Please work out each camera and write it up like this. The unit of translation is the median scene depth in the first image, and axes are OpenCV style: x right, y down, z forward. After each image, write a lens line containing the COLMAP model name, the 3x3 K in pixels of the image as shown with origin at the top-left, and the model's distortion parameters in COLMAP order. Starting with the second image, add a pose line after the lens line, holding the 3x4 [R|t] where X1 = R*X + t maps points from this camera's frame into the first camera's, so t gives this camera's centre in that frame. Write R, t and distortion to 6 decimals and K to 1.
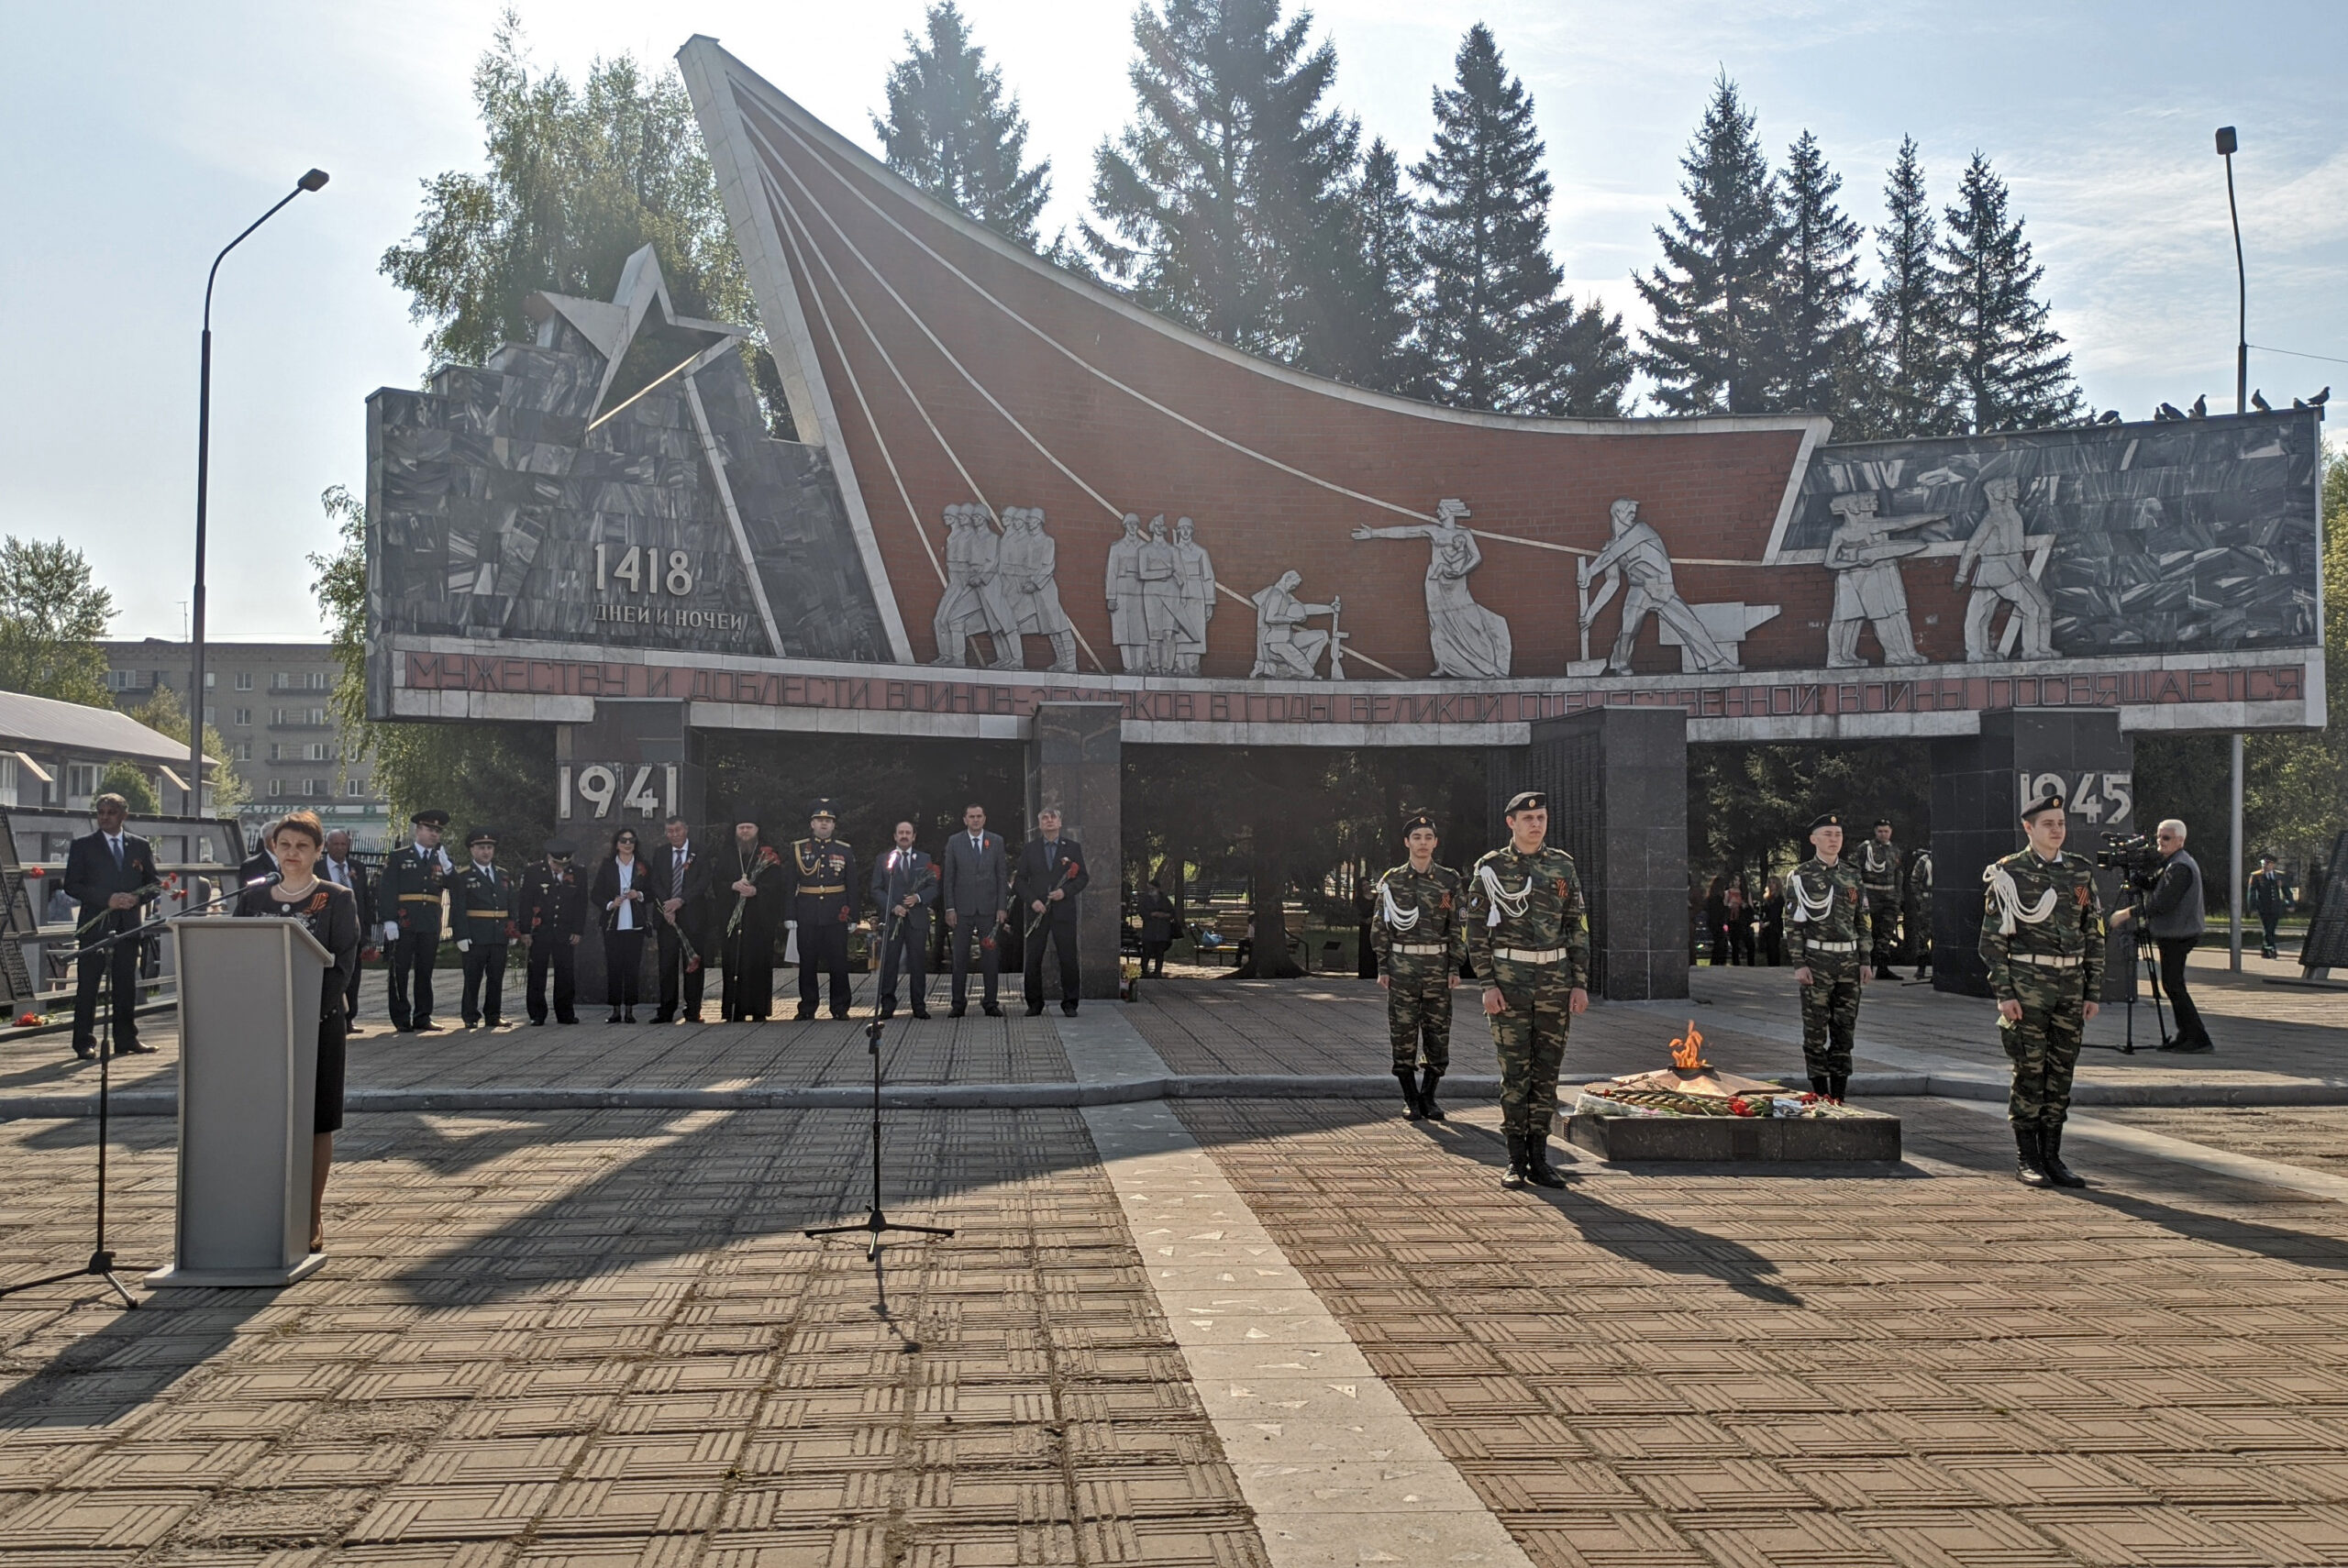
lens RADIAL K [[2023.2, 0, 1127.9], [0, 2023.2, 784.2], [0, 0, 1]] dist [0.082038, -0.098163]
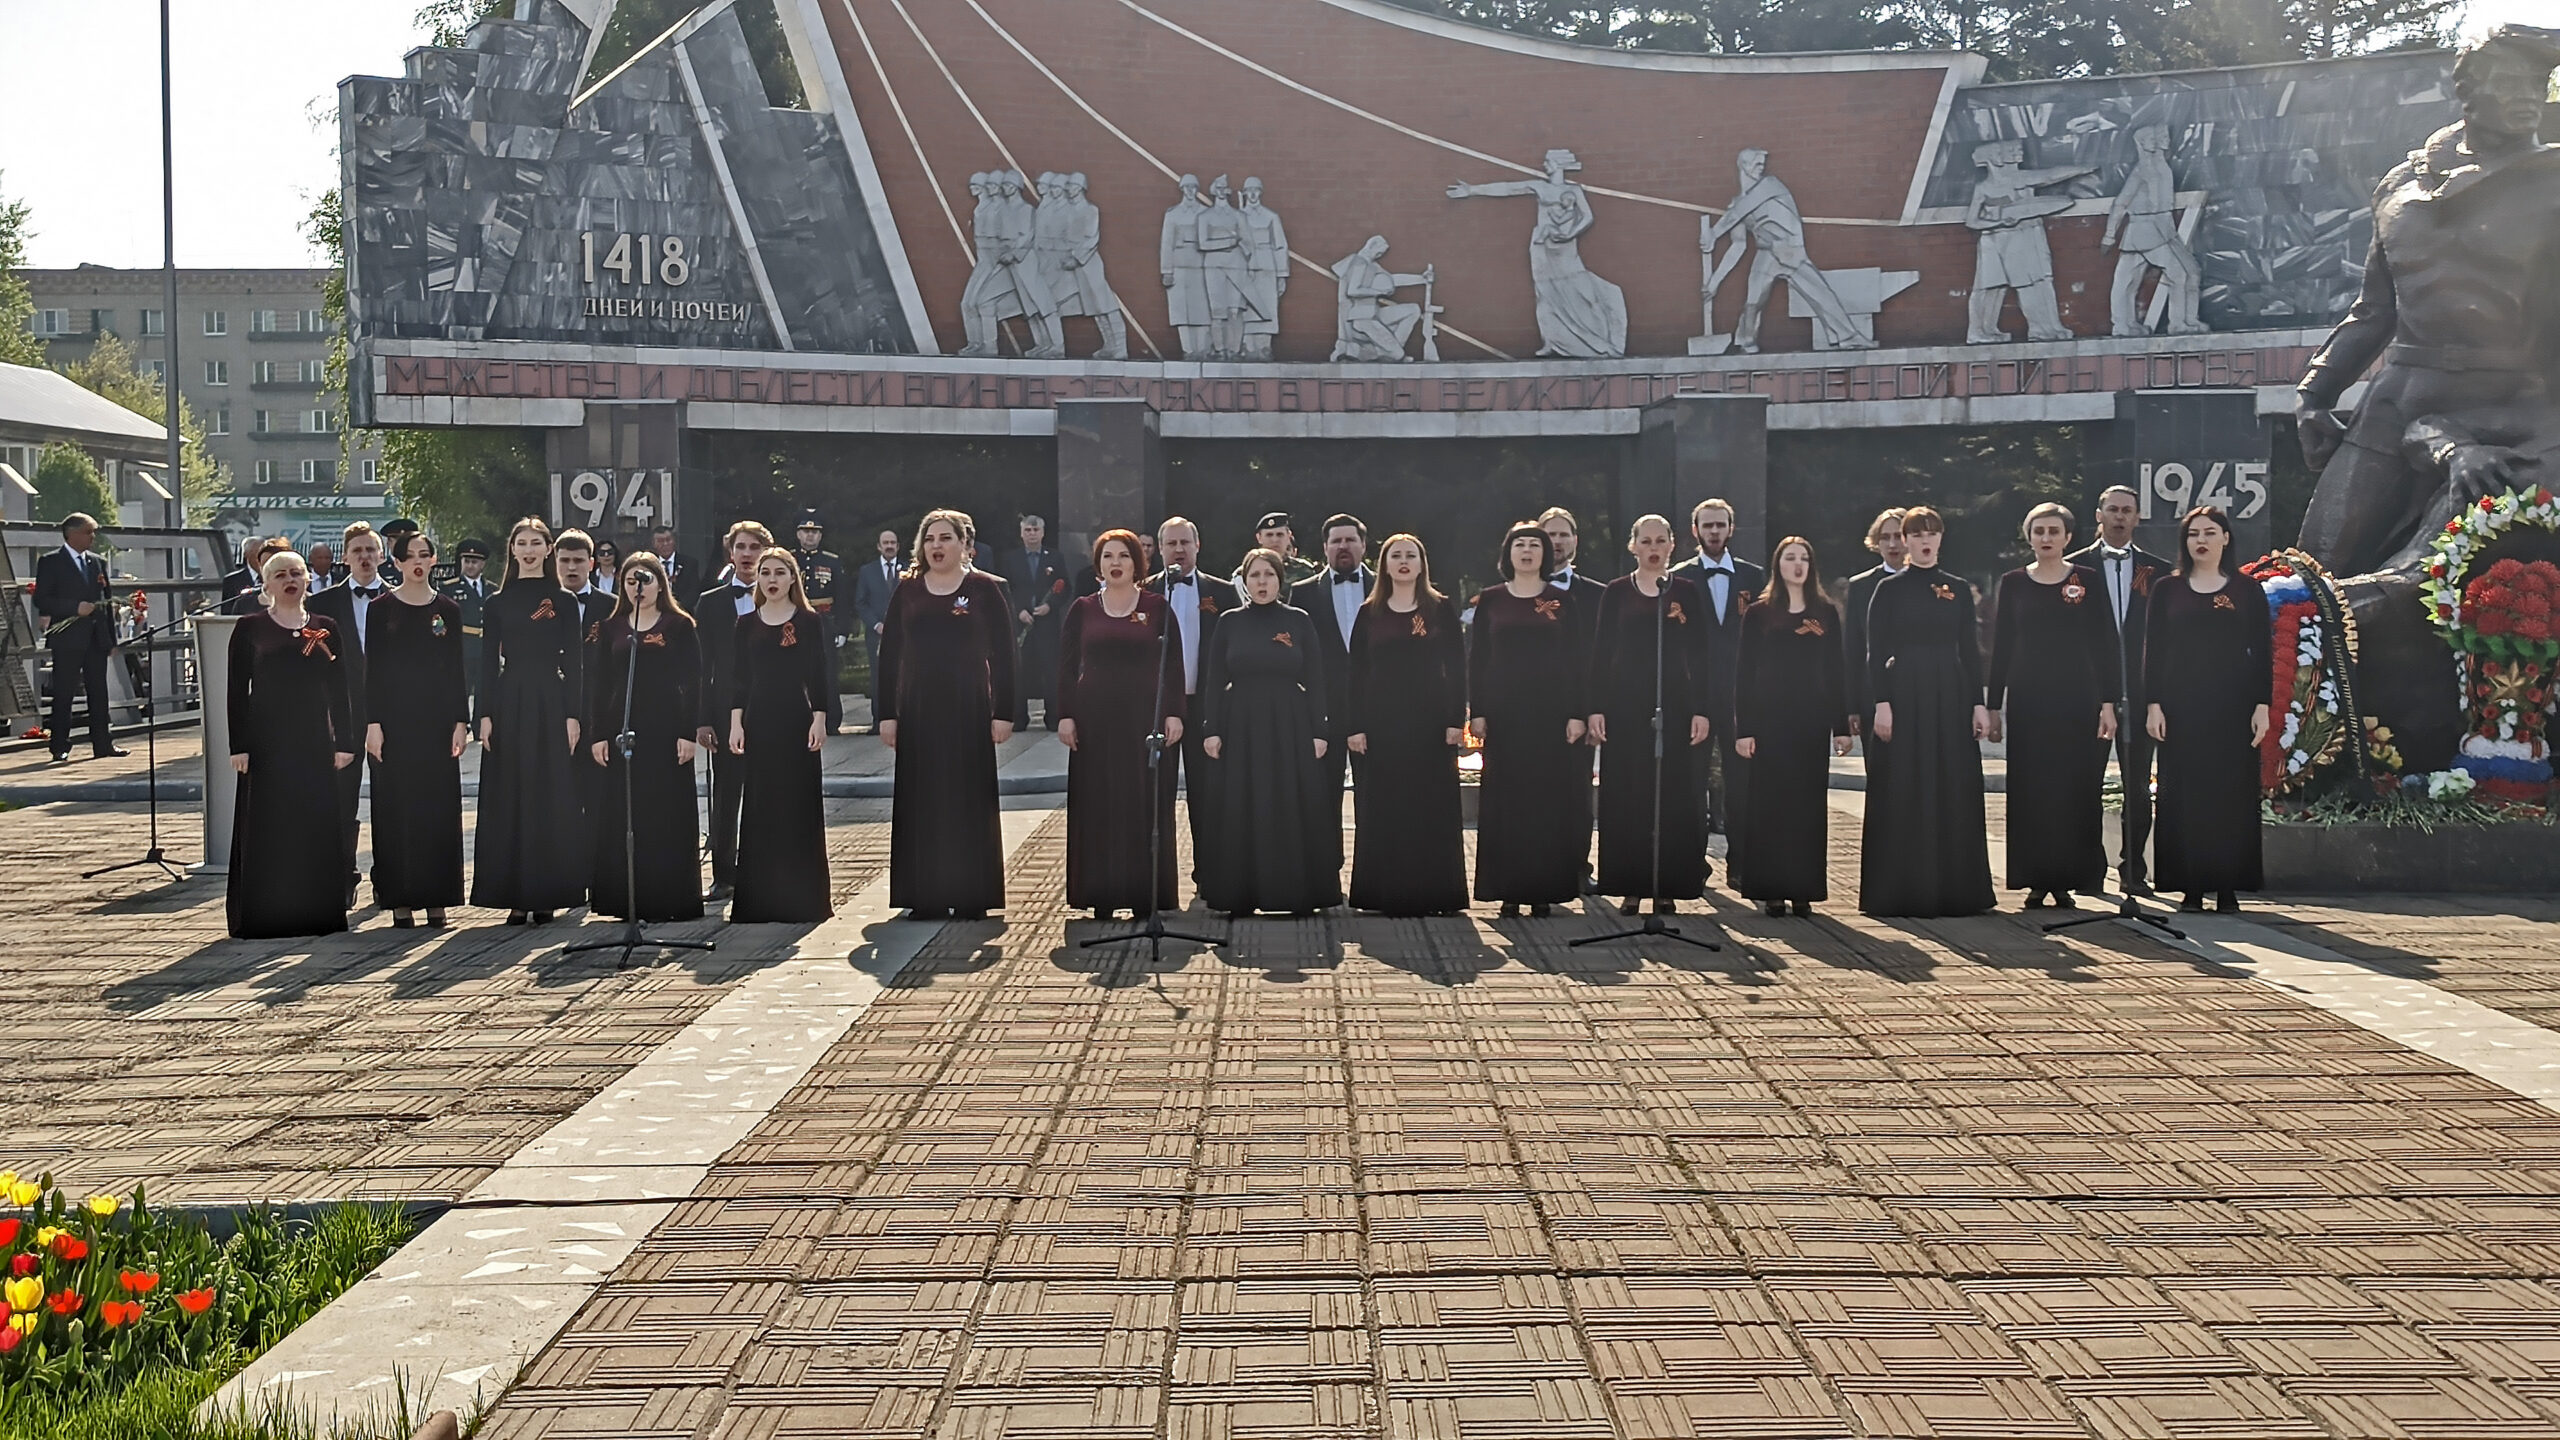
lens RADIAL K [[3032.4, 0, 1280.0], [0, 3032.4, 720.0], [0, 0, 1]] dist [0.068316, -0.069095]
pose [[0.997154, -0.004015, -0.075280, 0.147591], [0.010609, 0.996118, 0.087386, -0.013228], [0.074637, -0.087936, 0.993326, -0.349232]]
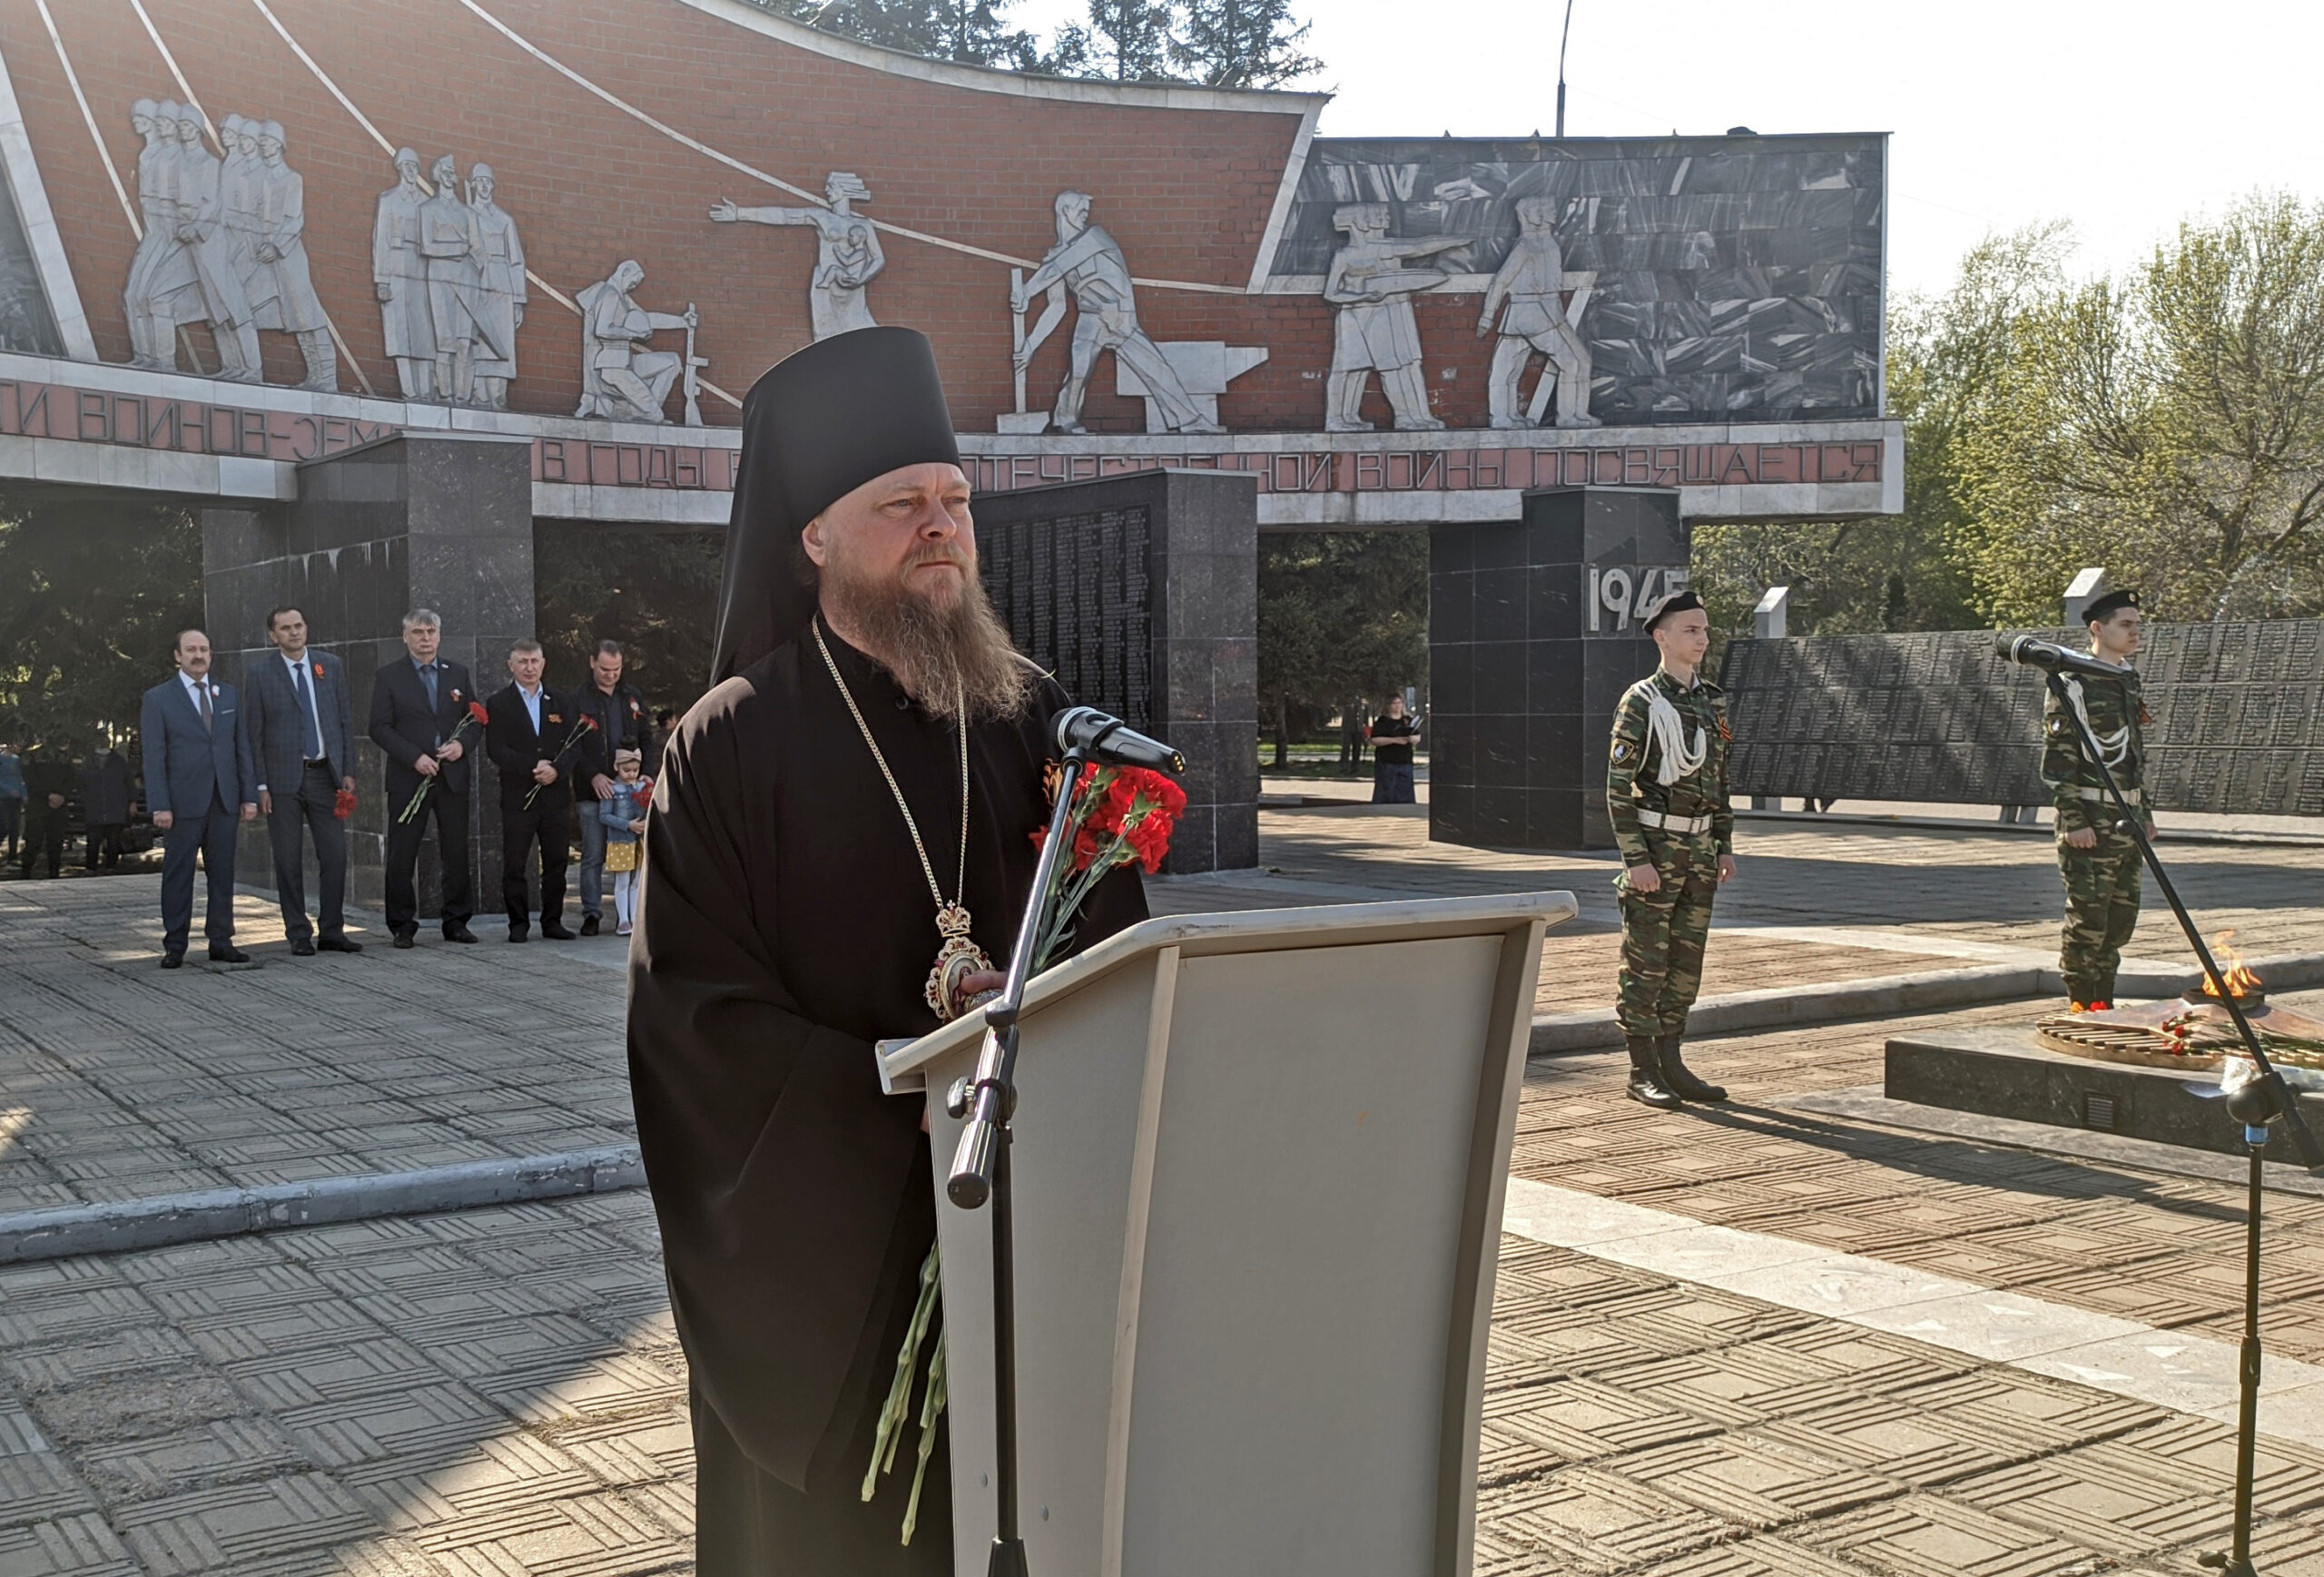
lens RADIAL K [[2337.8, 0, 902.2], [0, 2337.8, 810.3], [0, 0, 1]] dist [0.072465, -0.064639]
pose [[0.896808, -0.035415, 0.441000, -0.203823], [-0.002687, 0.996337, 0.085476, 0.010543], [-0.442412, -0.077841, 0.893427, 0.267300]]
